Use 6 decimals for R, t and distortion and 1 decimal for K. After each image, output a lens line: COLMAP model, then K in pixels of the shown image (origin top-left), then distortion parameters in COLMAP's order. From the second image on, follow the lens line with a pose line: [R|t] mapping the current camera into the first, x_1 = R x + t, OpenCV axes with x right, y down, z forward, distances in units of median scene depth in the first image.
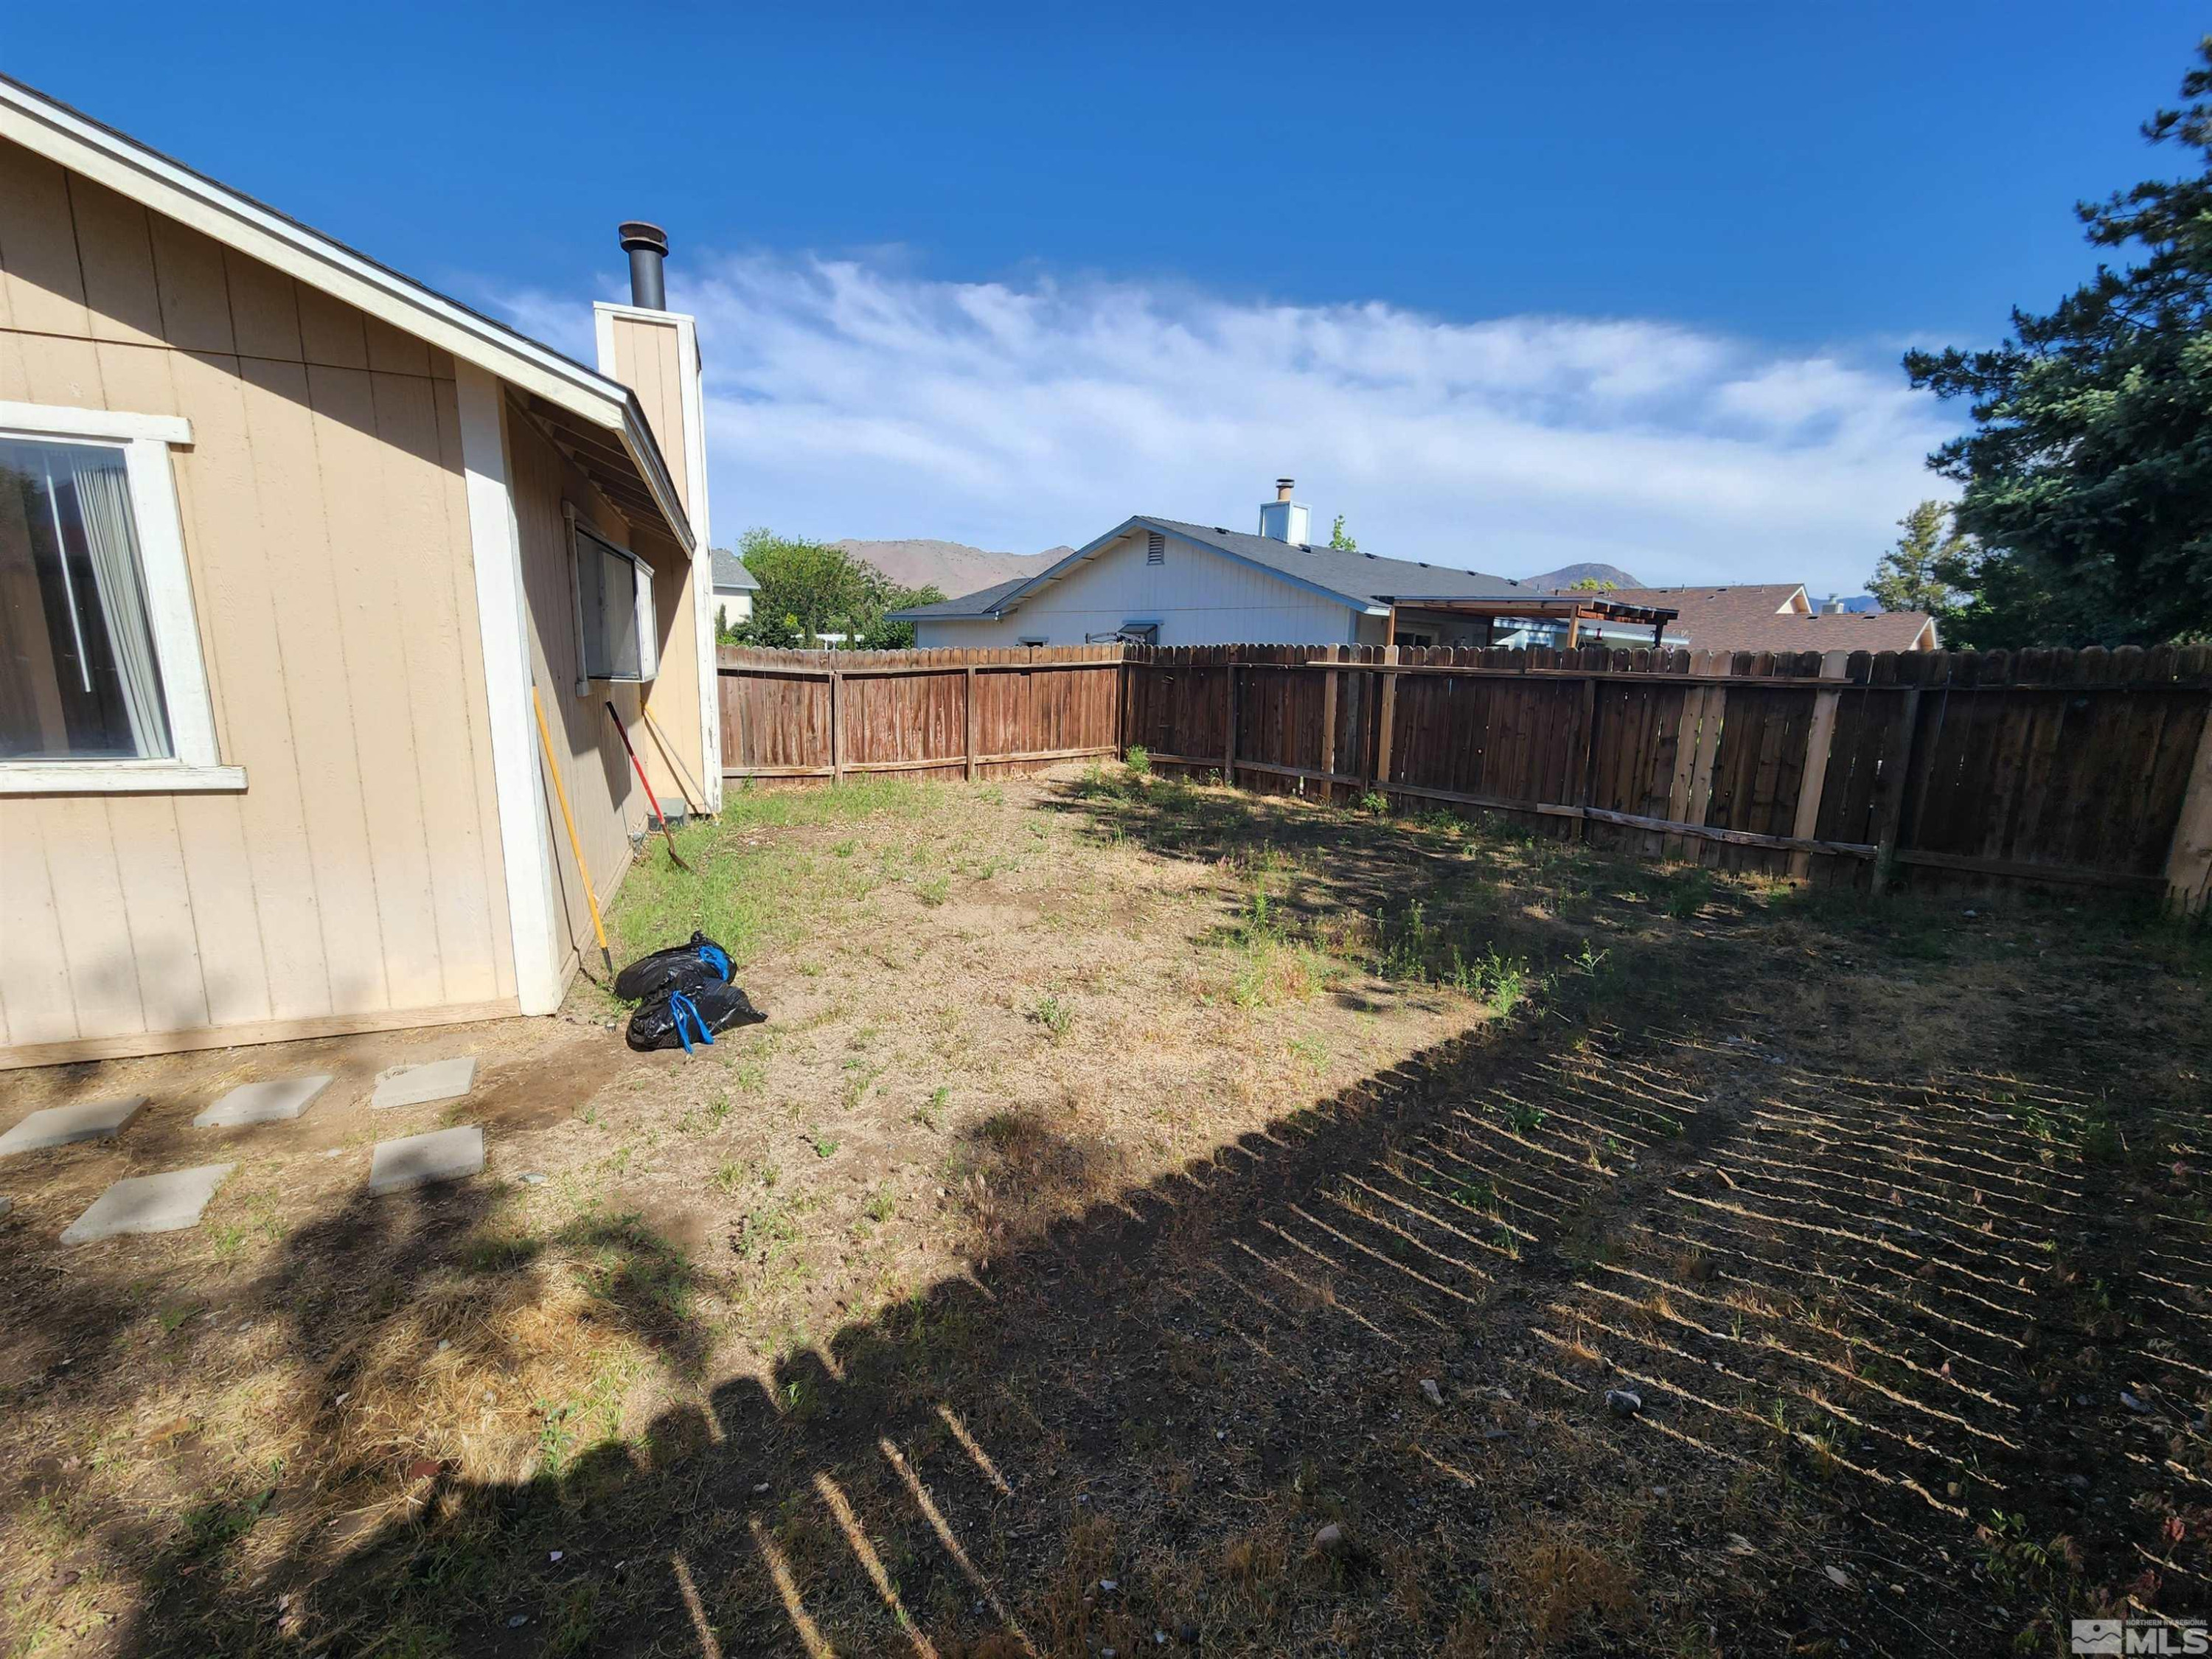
lens RADIAL K [[908.4, 0, 1102.5], [0, 908.4, 834.9], [0, 0, 1]] dist [-0.001654, -0.000861]
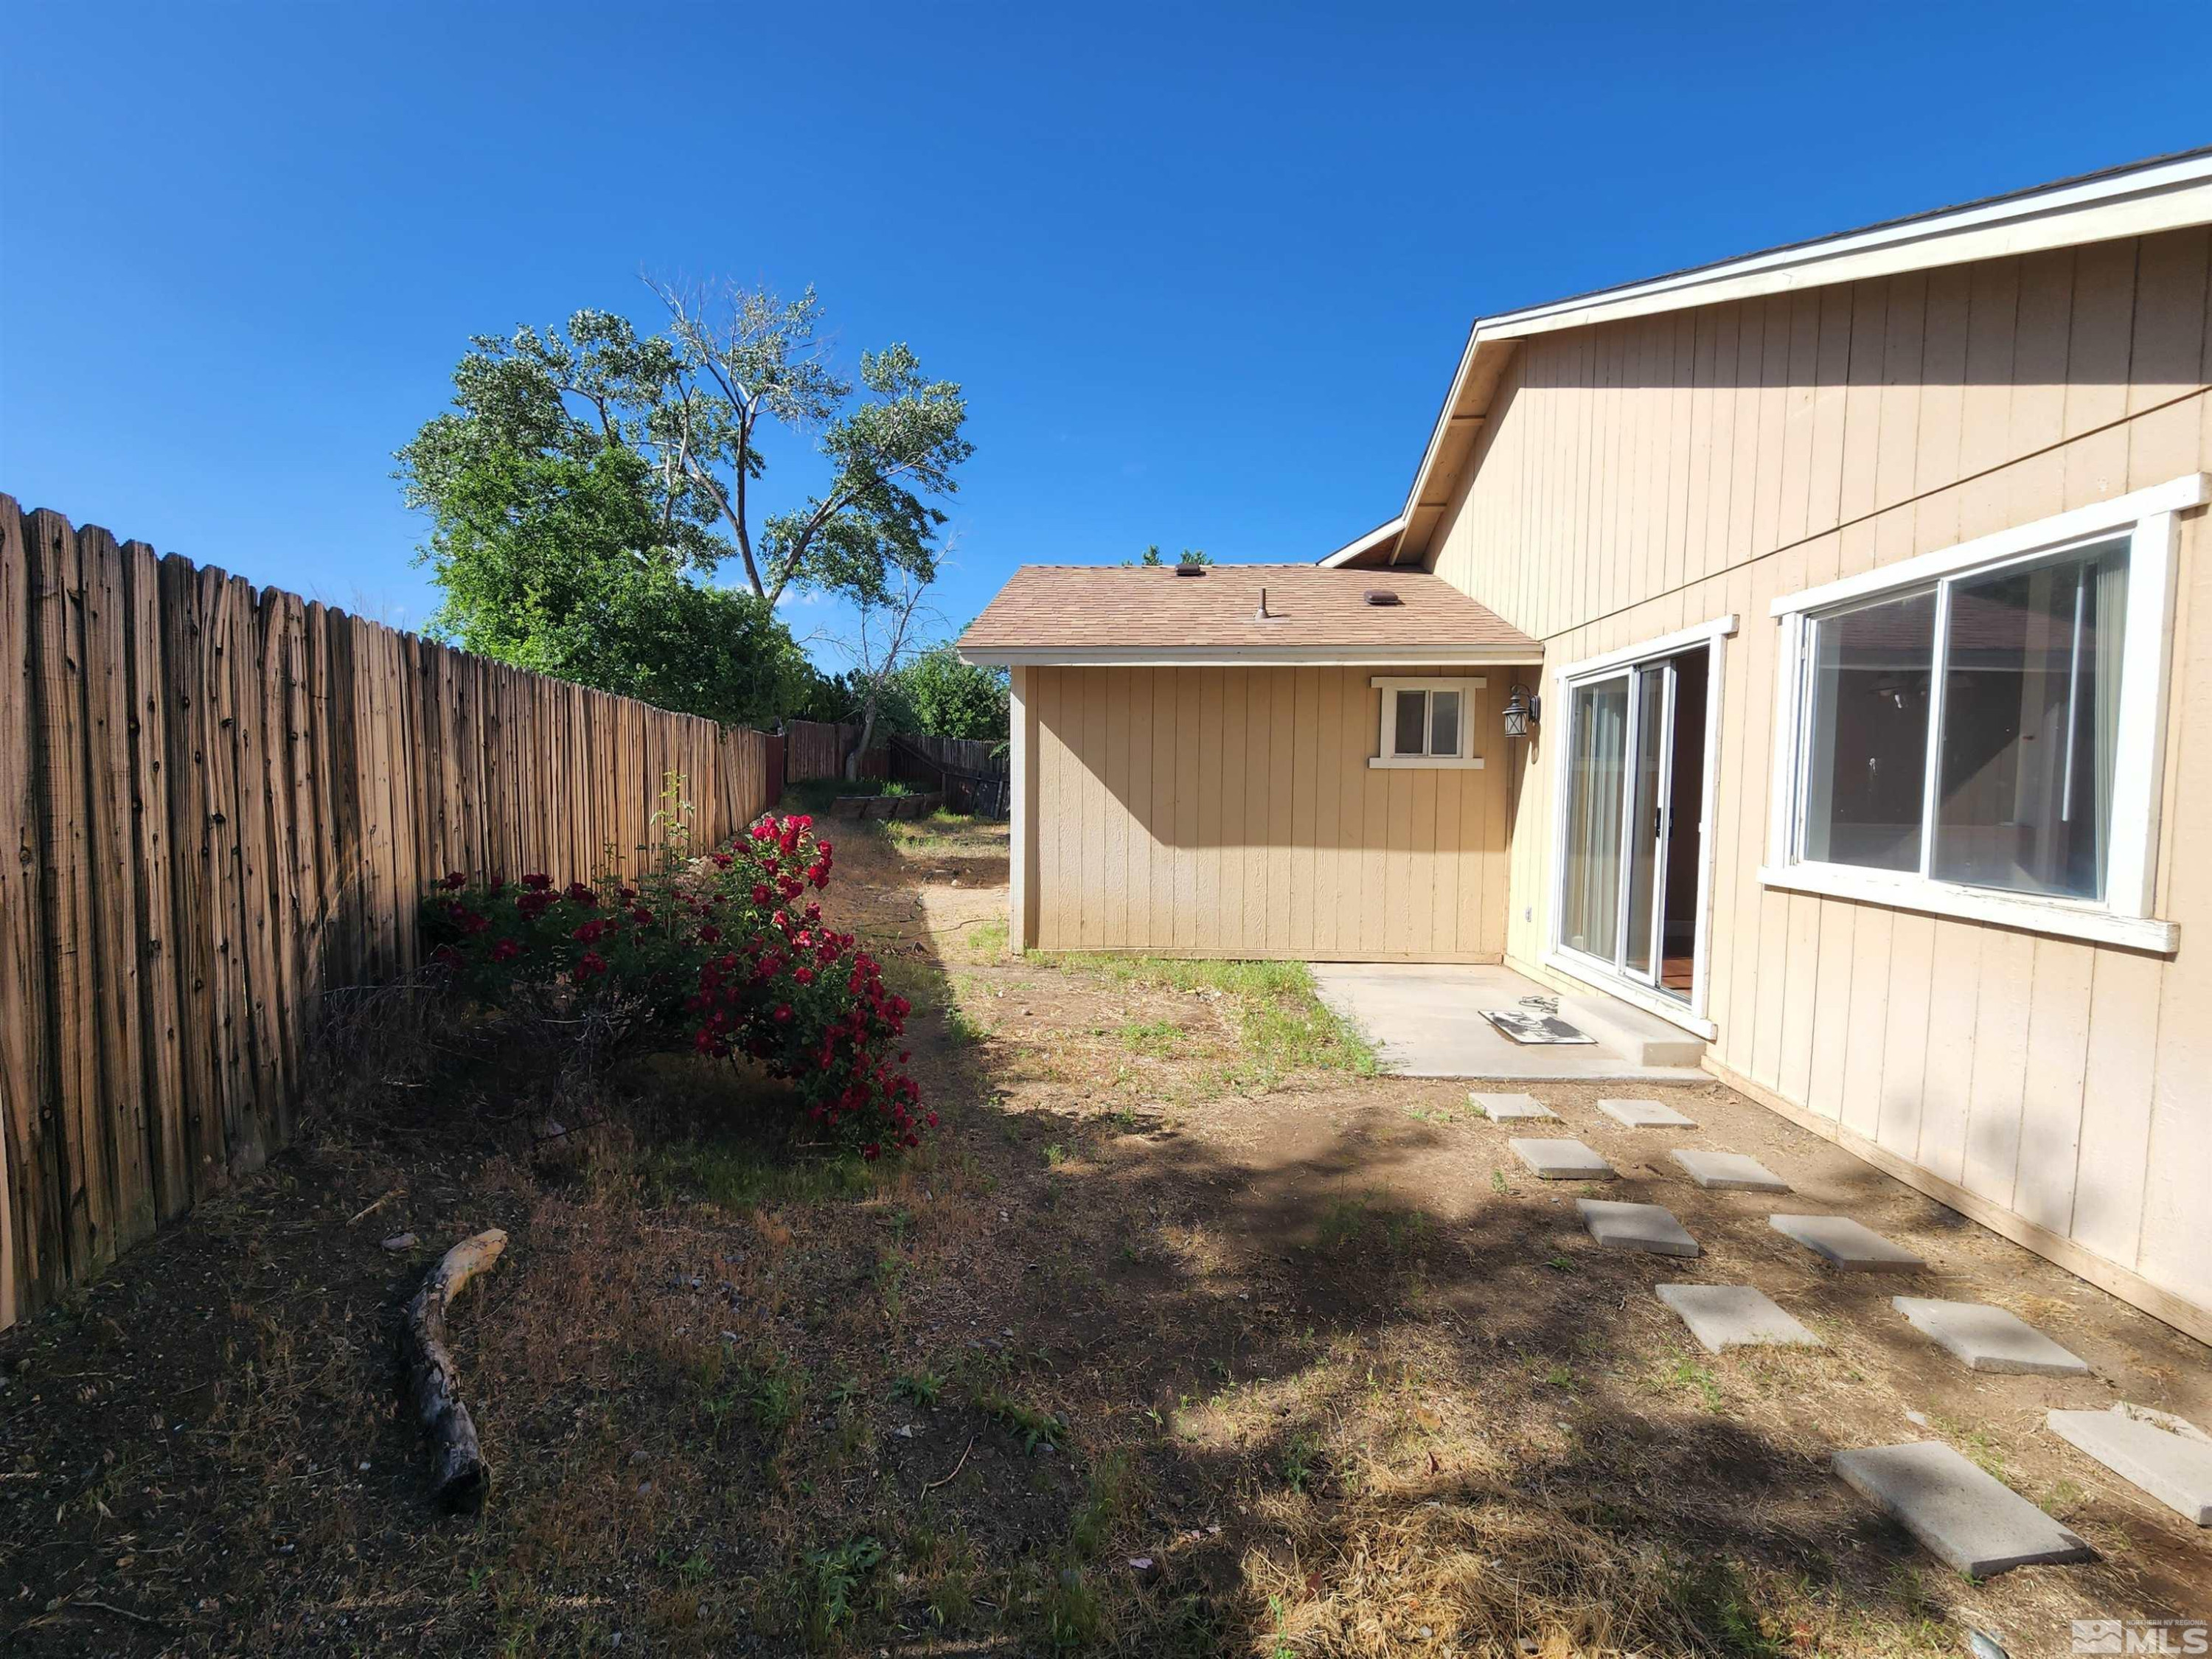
lens RADIAL K [[908.4, 0, 1102.5], [0, 908.4, 834.9], [0, 0, 1]] dist [-0.001654, -0.000861]
pose [[-0.439450, 0.014882, -0.898144, 0.097358], [-0.197019, 0.973919, 0.112536, -0.062568], [0.876394, 0.226406, -0.425057, 0.586713]]
